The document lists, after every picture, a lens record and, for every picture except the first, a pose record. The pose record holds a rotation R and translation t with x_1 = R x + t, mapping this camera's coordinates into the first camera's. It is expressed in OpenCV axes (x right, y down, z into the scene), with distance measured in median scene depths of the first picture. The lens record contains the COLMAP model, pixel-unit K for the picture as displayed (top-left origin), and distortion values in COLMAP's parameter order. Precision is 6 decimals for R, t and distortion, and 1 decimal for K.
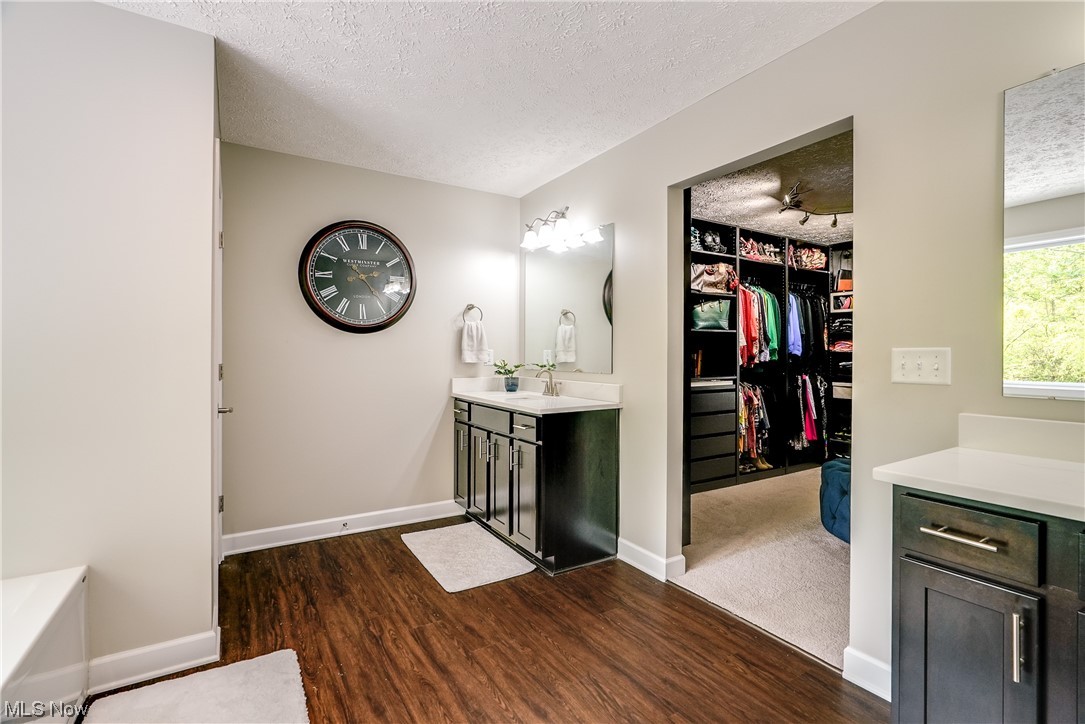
lens RADIAL K [[494.9, 0, 548.3], [0, 494.9, 362.0], [0, 0, 1]] dist [-0.008379, 0.000305]
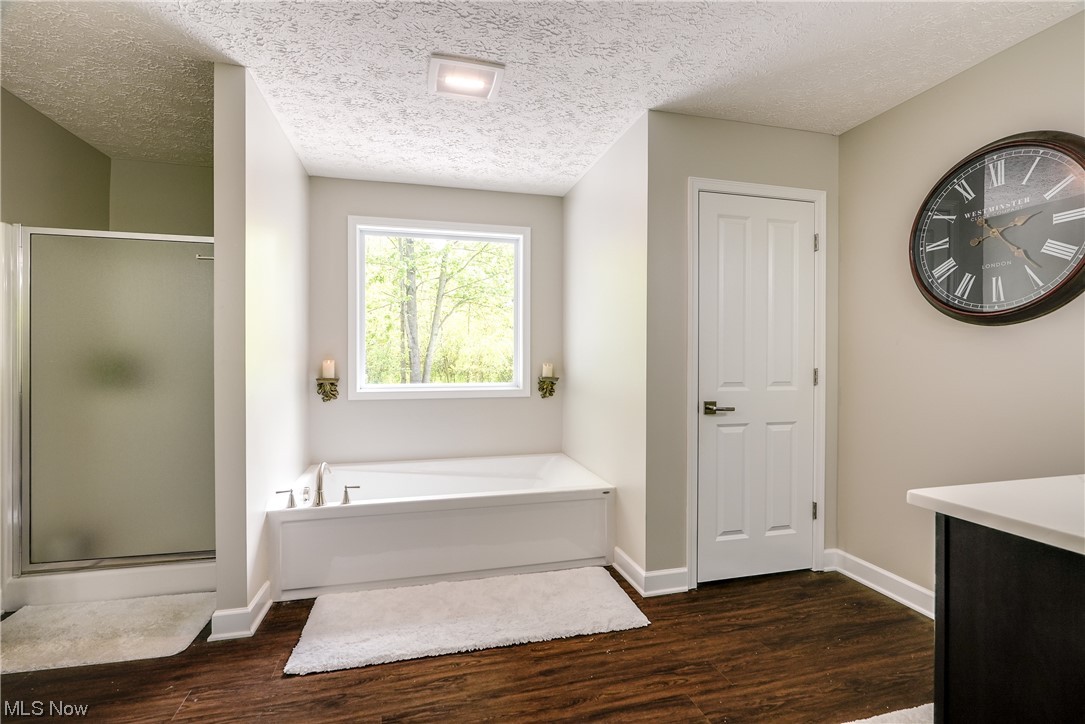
lens RADIAL K [[494.9, 0, 548.3], [0, 494.9, 362.0], [0, 0, 1]] dist [-0.008379, 0.000305]
pose [[-0.288228, 0.008623, -0.957523, 0.508924], [-0.015977, 0.999777, 0.013812, -0.016778], [0.957429, 0.019280, -0.288026, 0.905157]]
